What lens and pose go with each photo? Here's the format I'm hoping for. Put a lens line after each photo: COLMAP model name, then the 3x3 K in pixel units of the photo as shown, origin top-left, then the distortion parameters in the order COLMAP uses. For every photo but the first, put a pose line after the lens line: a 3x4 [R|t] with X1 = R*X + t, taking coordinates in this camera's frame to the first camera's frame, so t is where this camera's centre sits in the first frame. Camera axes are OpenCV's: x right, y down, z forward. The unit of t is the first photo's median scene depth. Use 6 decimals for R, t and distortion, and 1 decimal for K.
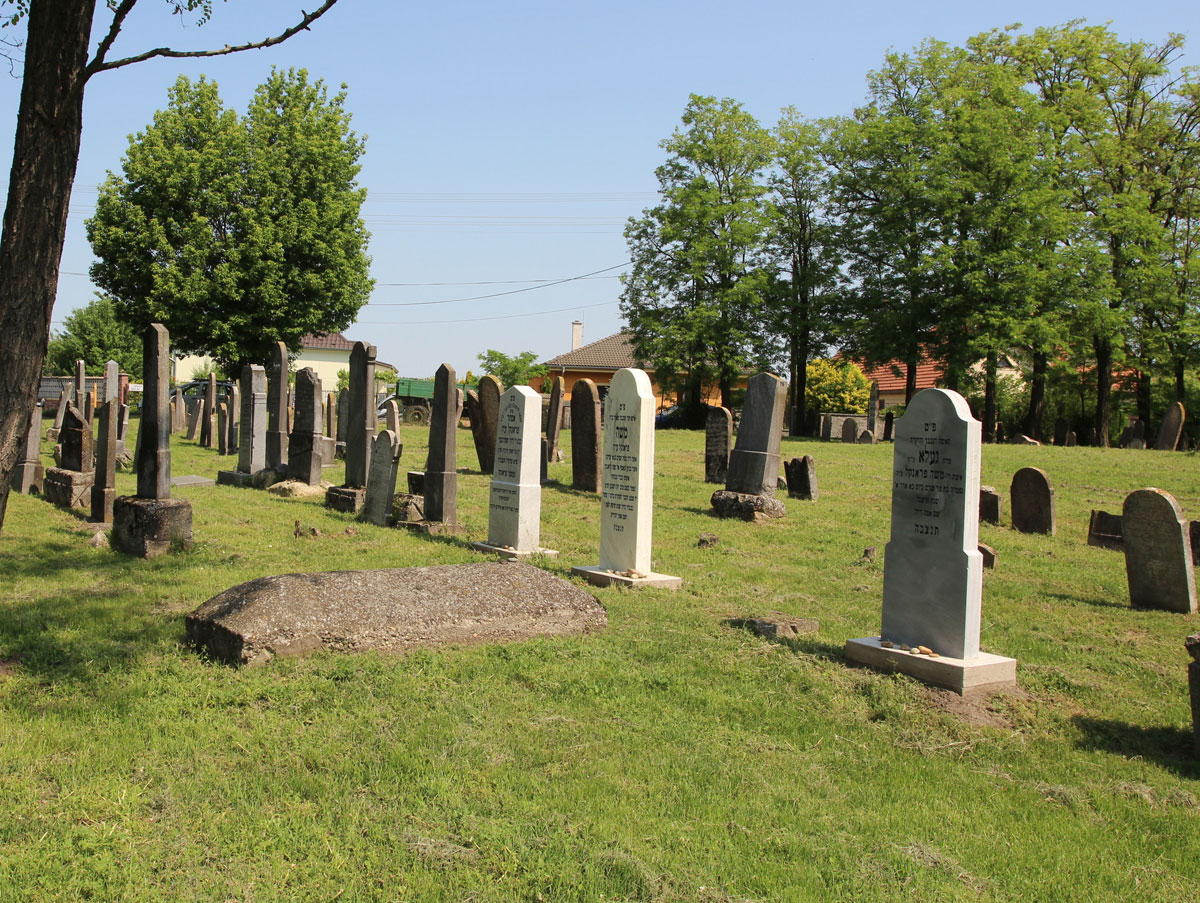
lens RADIAL K [[1437.9, 0, 600.7], [0, 1437.9, 444.5], [0, 0, 1]] dist [-0.088139, 0.000000]
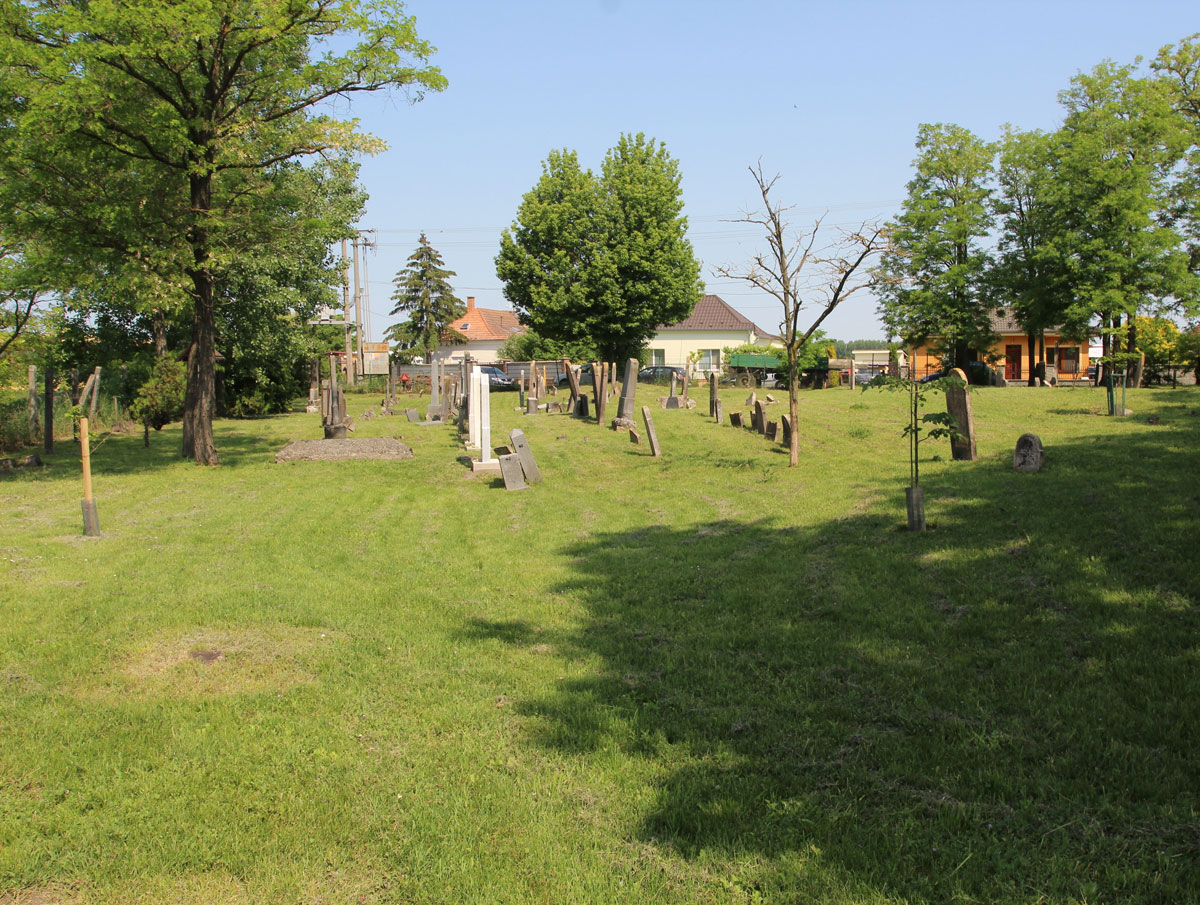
lens RADIAL K [[1437.9, 0, 600.1], [0, 1437.9, 458.5], [0, 0, 1]] dist [-0.088139, 0.000000]
pose [[0.921450, -0.020608, -0.387950, 0.306281], [0.033952, 0.999043, 0.027571, 0.011546], [0.387011, -0.038577, 0.921268, -0.323589]]
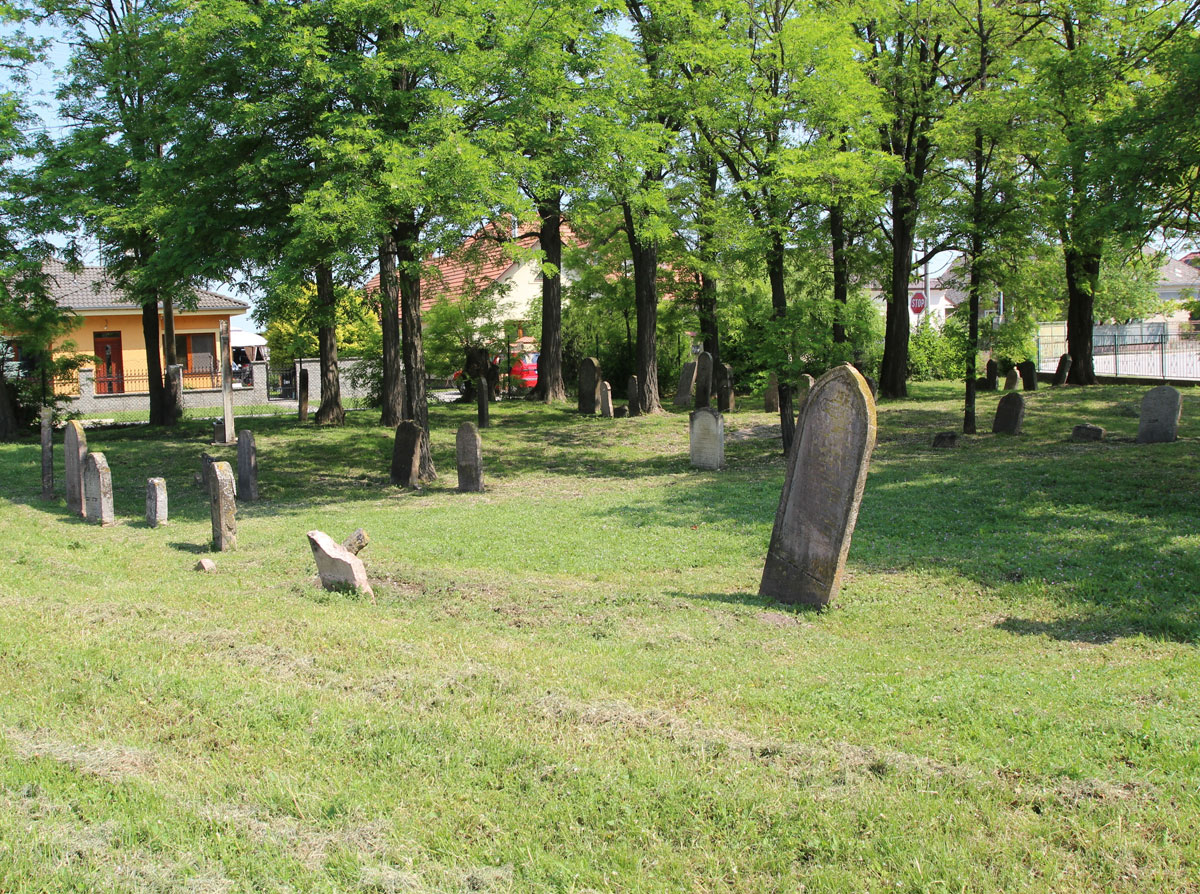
lens RADIAL K [[1163.0, 0, 599.3], [0, 1163.0, 449.2], [0, 0, 1]] dist [-0.063461, 0.000000]
pose [[0.954957, -0.103686, 0.278040, 0.201631], [0.081296, 0.992535, 0.090914, -0.024343], [-0.285391, -0.064216, 0.956258, 0.558924]]
